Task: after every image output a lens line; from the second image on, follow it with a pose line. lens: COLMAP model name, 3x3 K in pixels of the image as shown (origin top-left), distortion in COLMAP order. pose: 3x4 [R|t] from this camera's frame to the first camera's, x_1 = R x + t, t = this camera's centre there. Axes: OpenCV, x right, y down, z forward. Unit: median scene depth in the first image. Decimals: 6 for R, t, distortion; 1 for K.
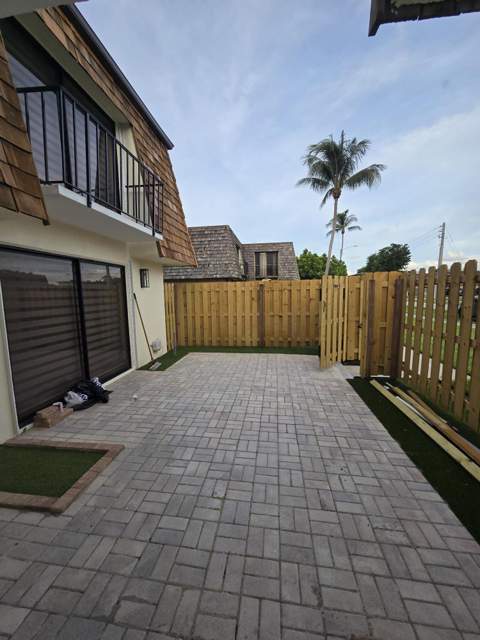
lens RADIAL K [[259.9, 0, 238.5], [0, 259.9, 320.9], [0, 0, 1]] dist [-0.001956, -0.000751]
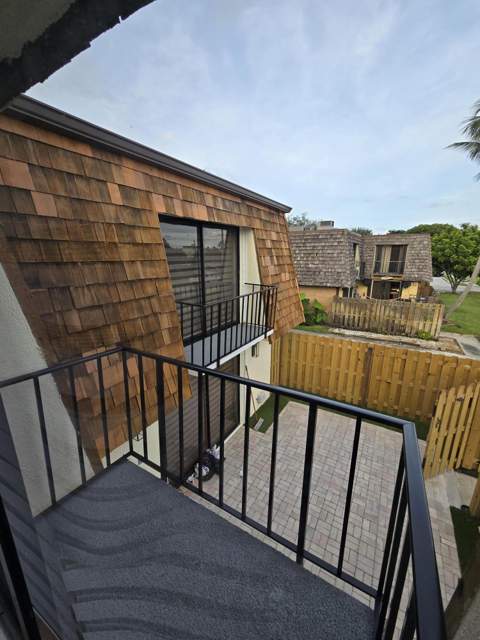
lens RADIAL K [[259.9, 0, 238.5], [0, 259.9, 320.9], [0, 0, 1]] dist [-0.001956, -0.000751]
pose [[0.917133, 0.114309, -0.381837, -0.003797], [-0.060435, 0.986799, 0.150254, -0.337719], [0.393972, -0.114726, 0.911934, -0.047534]]
